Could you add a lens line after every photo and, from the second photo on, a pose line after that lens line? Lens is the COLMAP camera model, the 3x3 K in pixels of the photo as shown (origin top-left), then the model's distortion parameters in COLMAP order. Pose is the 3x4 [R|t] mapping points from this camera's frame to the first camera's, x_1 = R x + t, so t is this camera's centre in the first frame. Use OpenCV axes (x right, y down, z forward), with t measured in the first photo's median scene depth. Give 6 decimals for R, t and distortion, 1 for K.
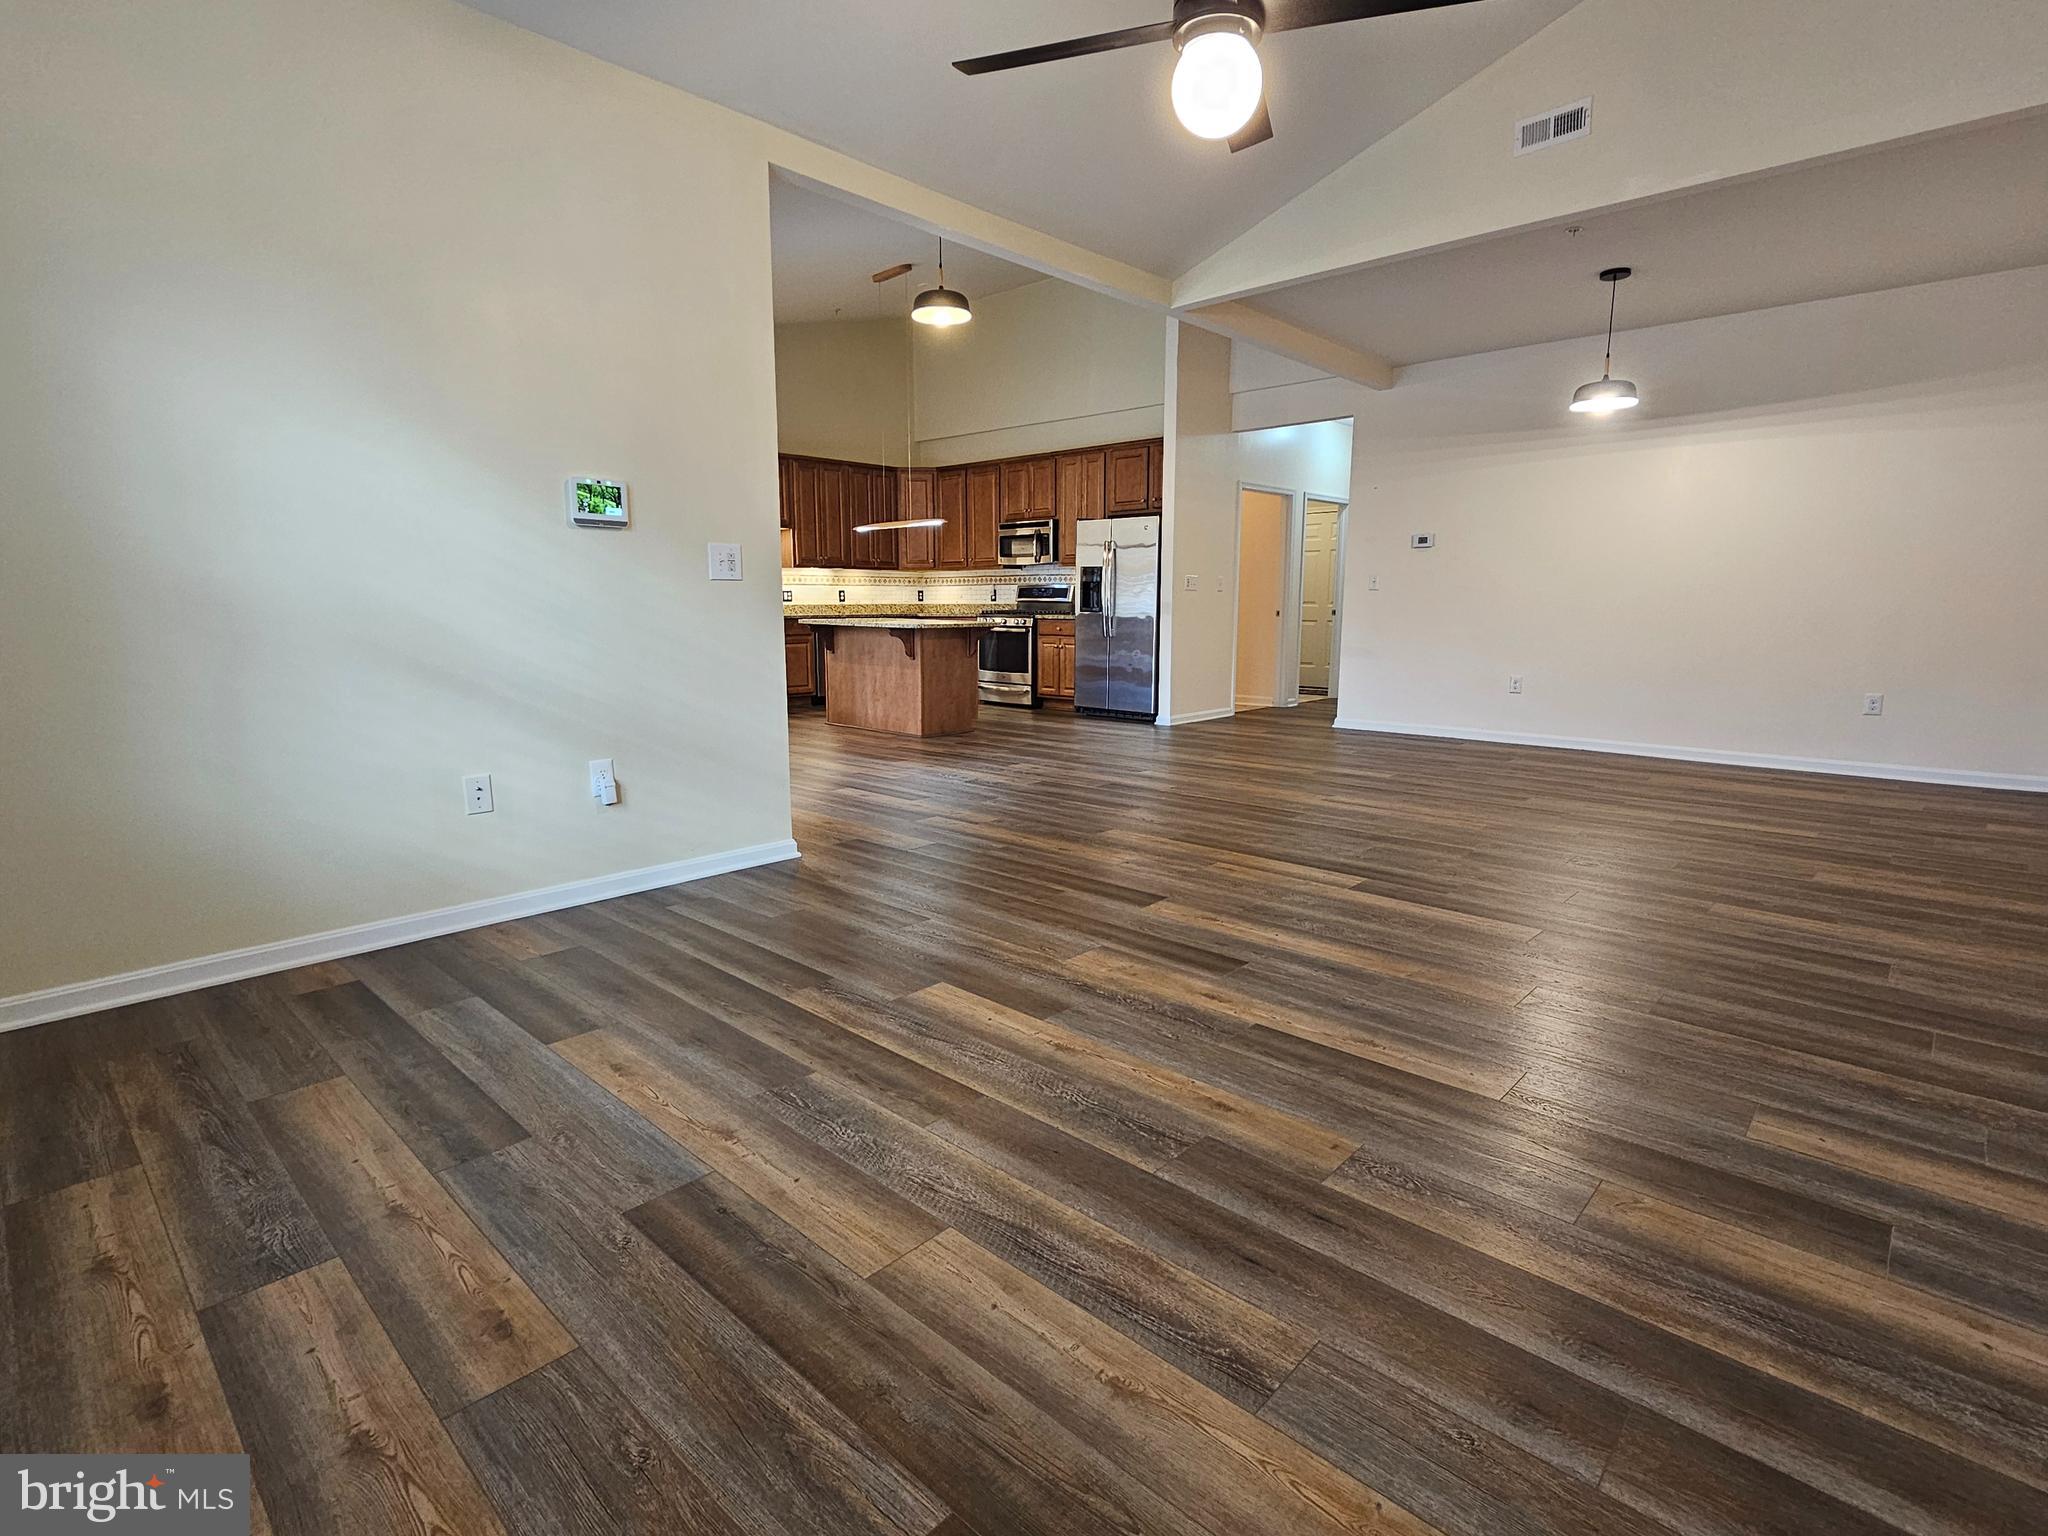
lens RADIAL K [[1002.1, 0, 1019.8], [0, 1002.1, 769.7], [0, 0, 1]] dist [-0.001893, 0.000431]
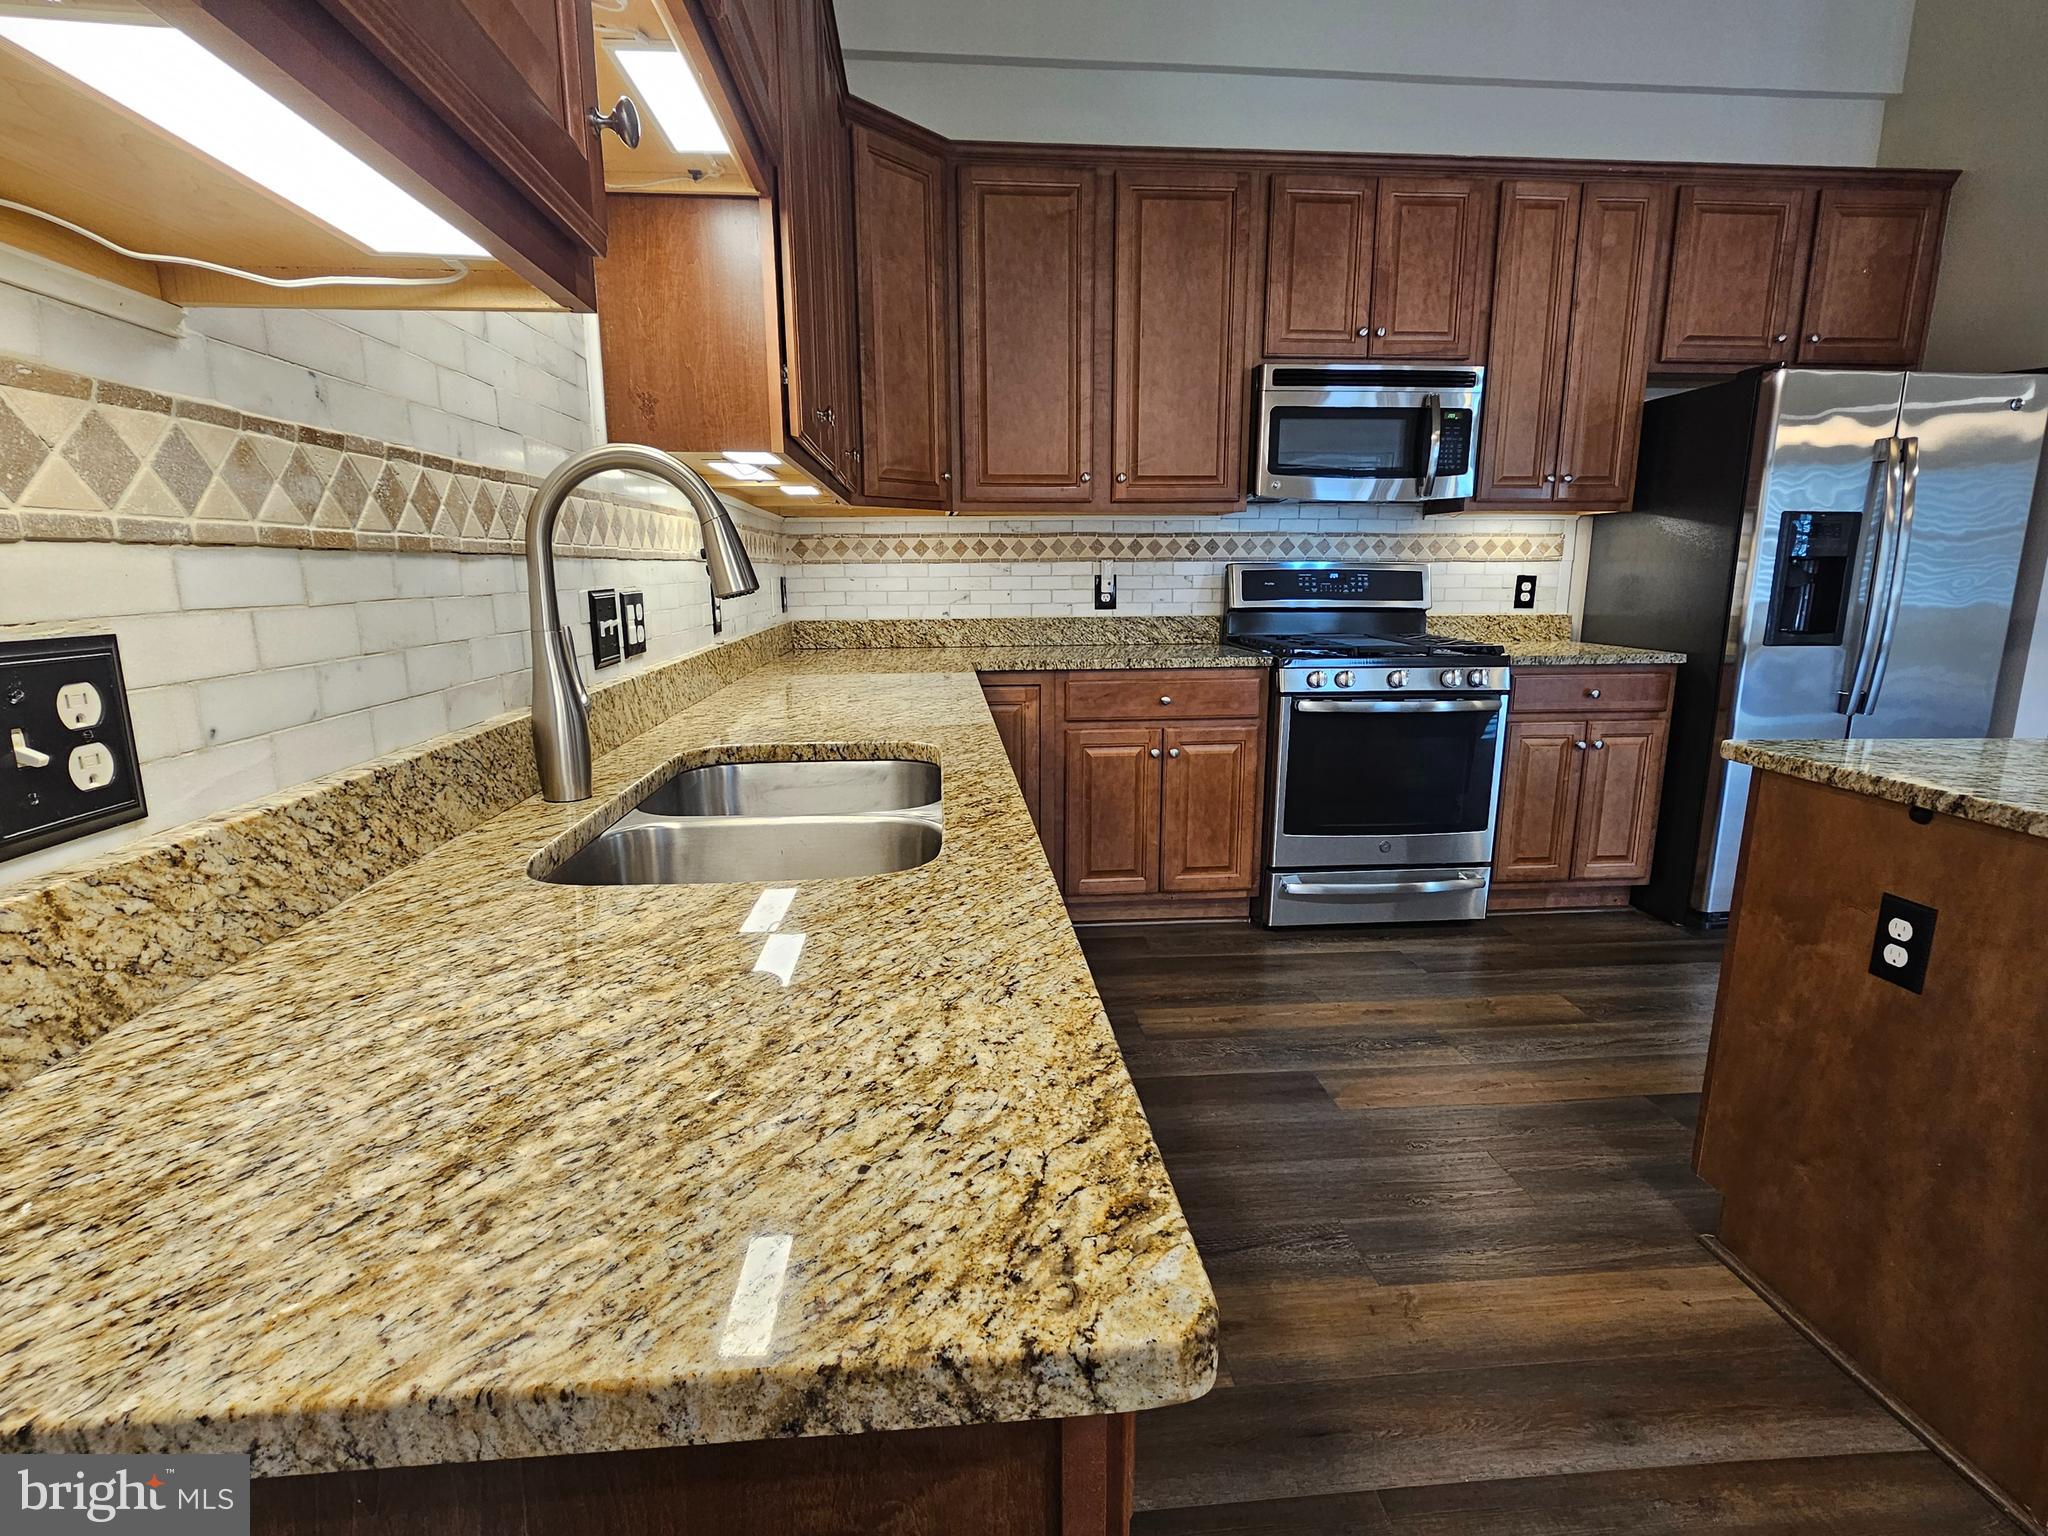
lens RADIAL K [[1002.1, 0, 1019.8], [0, 1002.1, 769.7], [0, 0, 1]] dist [-0.001893, 0.000431]
pose [[0.669865, -0.147061, 0.727773, -0.333279], [0.126668, 0.988454, 0.083149, -0.162754], [-0.731598, 0.036487, 0.680759, 0.881276]]
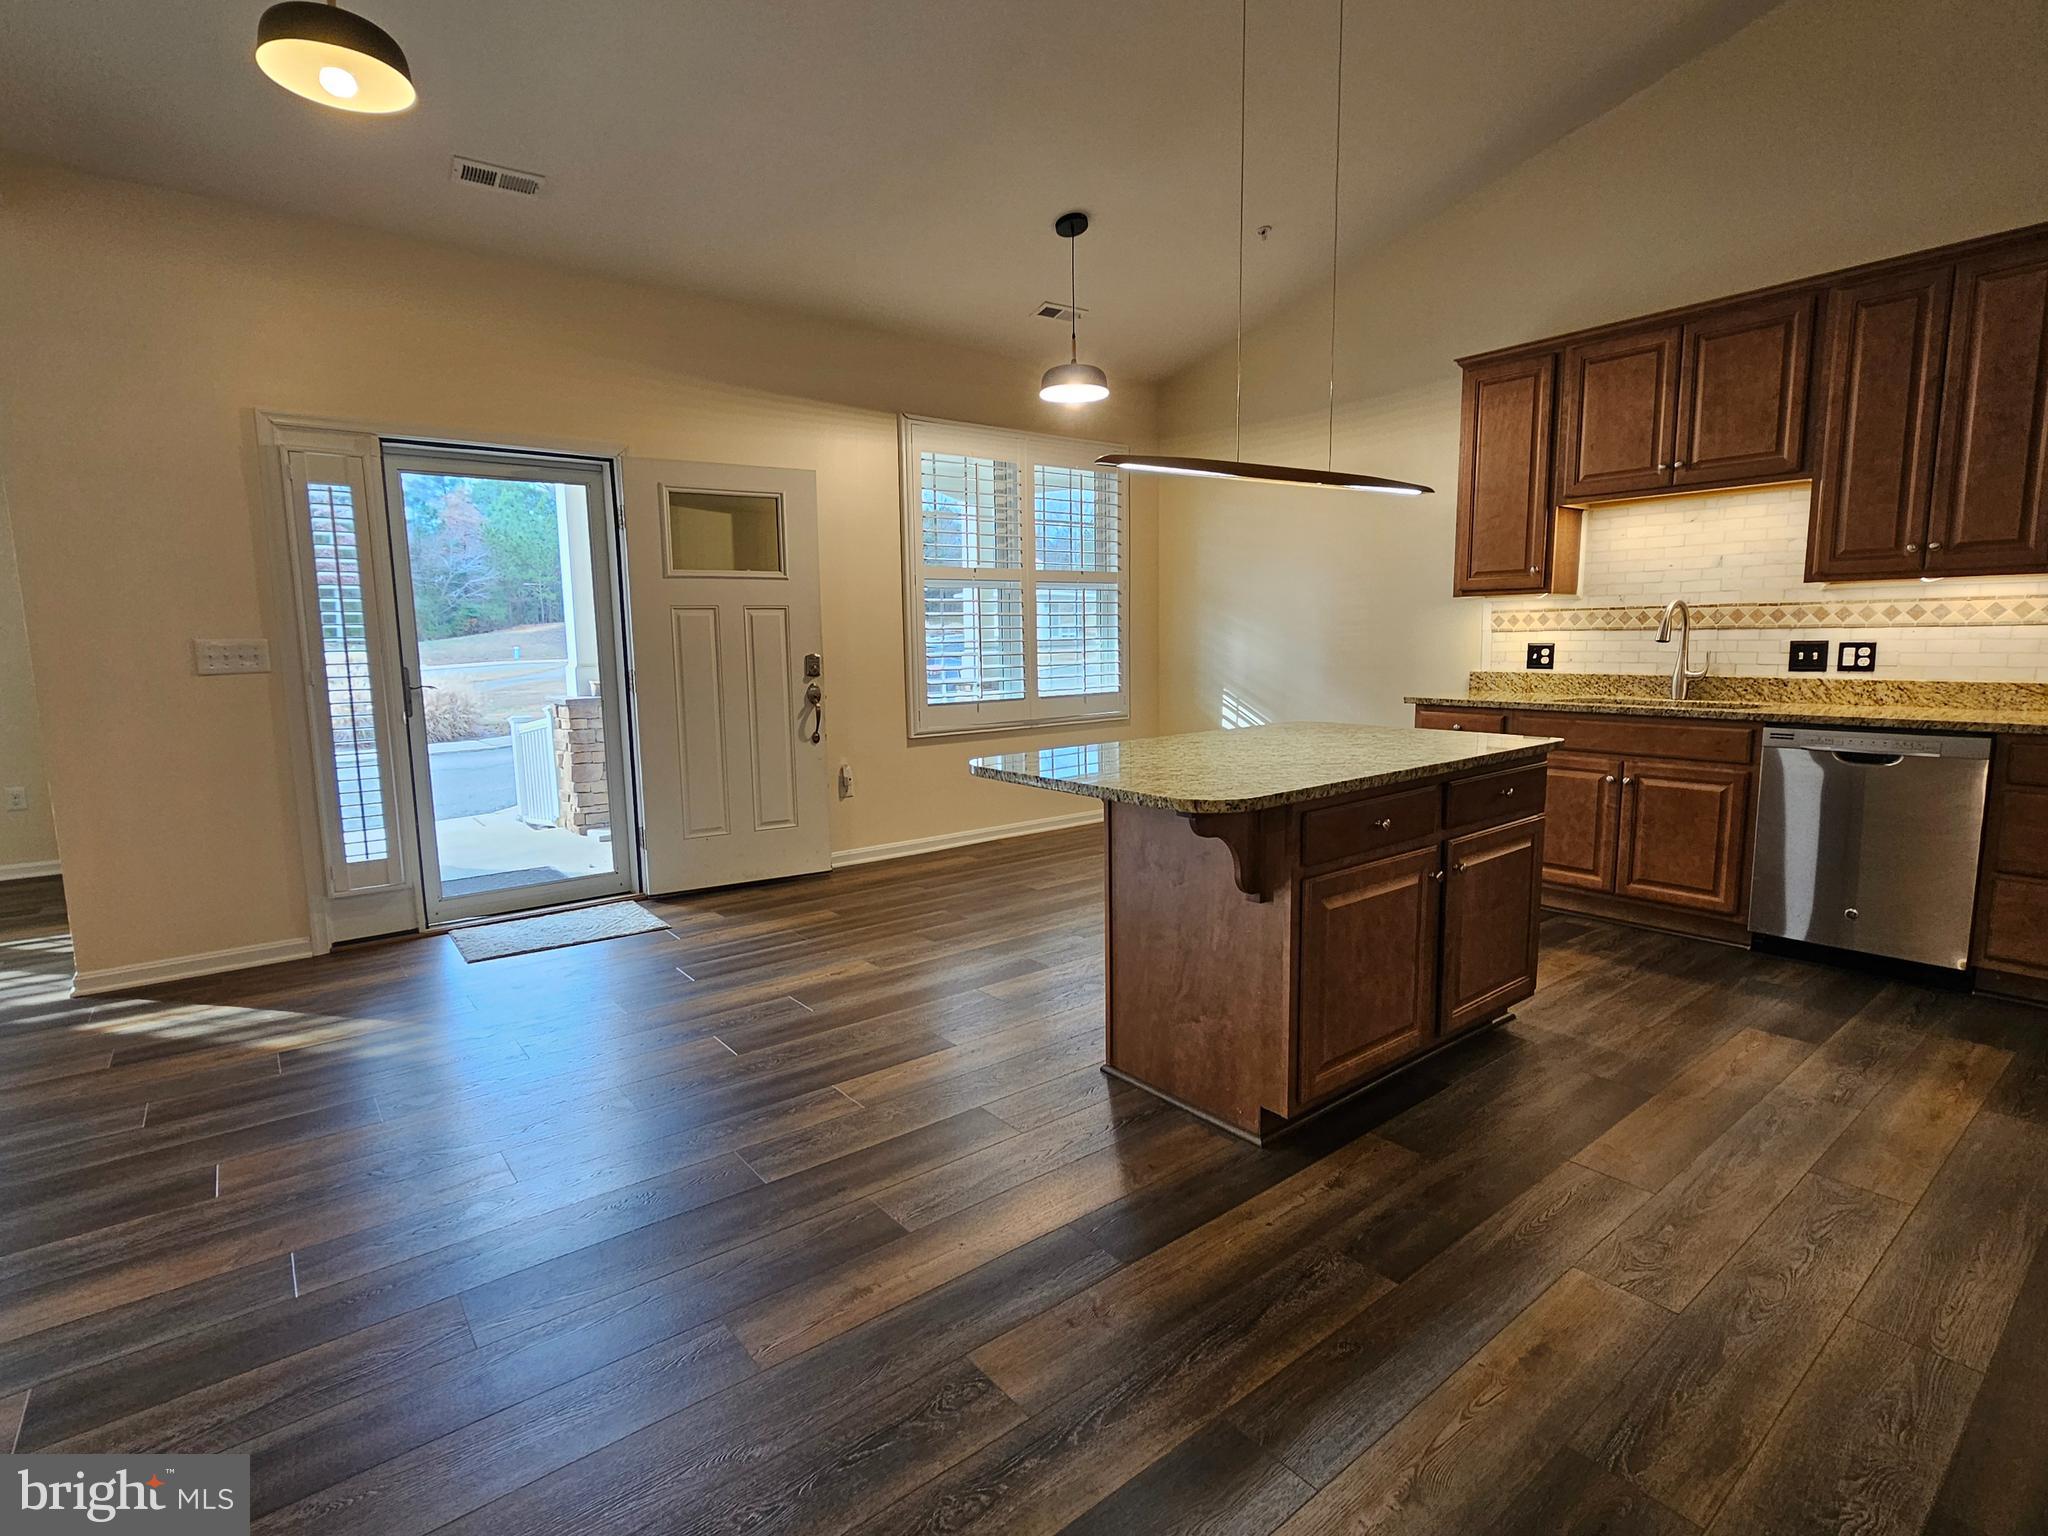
lens RADIAL K [[1005.5, 0, 1015.7], [0, 1005.5, 770.2], [0, 0, 1]] dist [-0.002381, 0.001415]
pose [[-0.152663, 0.137303, -0.978694, 0.199053], [-0.149708, 0.975661, 0.160230, -0.152726], [0.976873, 0.170980, -0.128392, 0.789165]]
